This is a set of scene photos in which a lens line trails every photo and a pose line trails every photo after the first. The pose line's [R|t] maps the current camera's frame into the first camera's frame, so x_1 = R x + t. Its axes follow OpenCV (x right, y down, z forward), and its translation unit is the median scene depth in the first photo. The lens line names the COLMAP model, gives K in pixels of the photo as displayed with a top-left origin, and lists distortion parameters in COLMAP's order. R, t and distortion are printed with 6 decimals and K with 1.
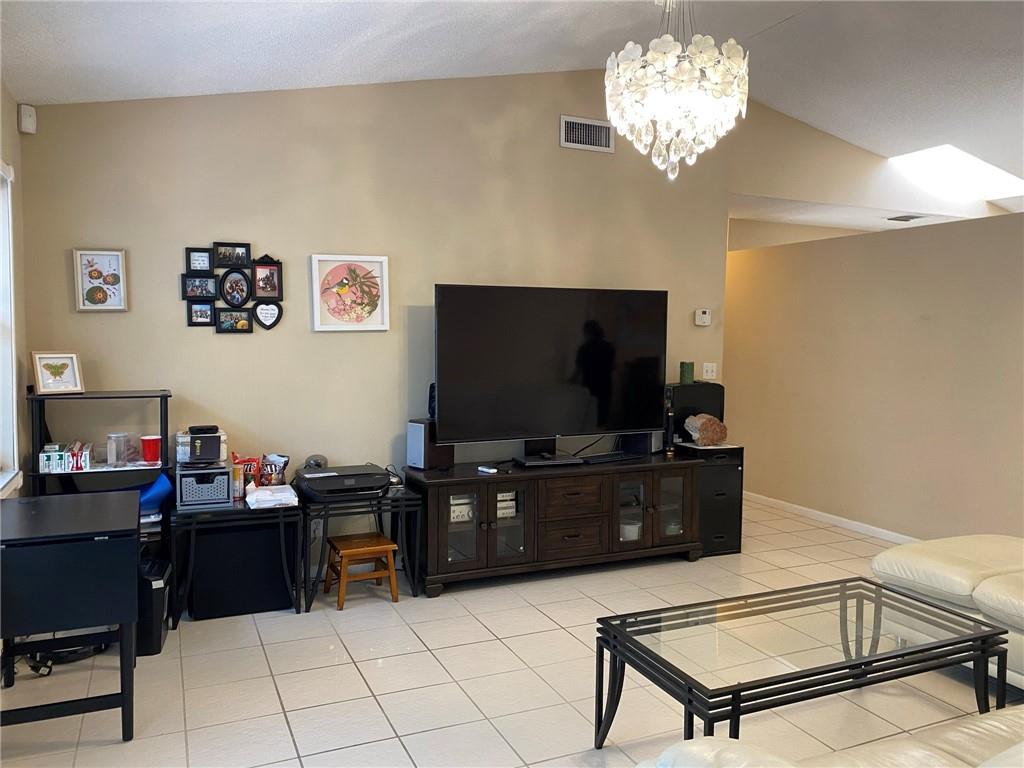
lens RADIAL K [[780.1, 0, 513.9], [0, 780.1, 381.4], [0, 0, 1]] dist [0.026527, -0.040876]
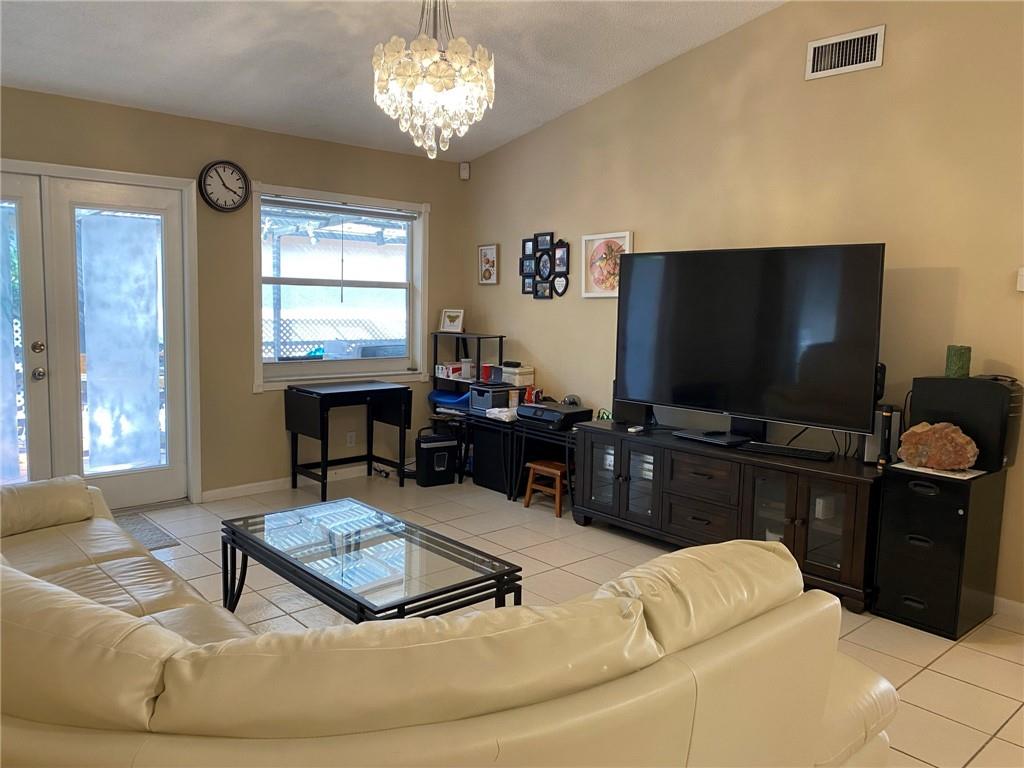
lens RADIAL K [[780.1, 0, 519.3], [0, 780.1, 382.2], [0, 0, 1]] dist [0.026527, -0.040876]
pose [[0.298438, 0.098394, -0.949344, 0.951970], [-0.082784, 0.993592, 0.076956, -0.018003], [0.950832, 0.055624, 0.304671, 0.550026]]
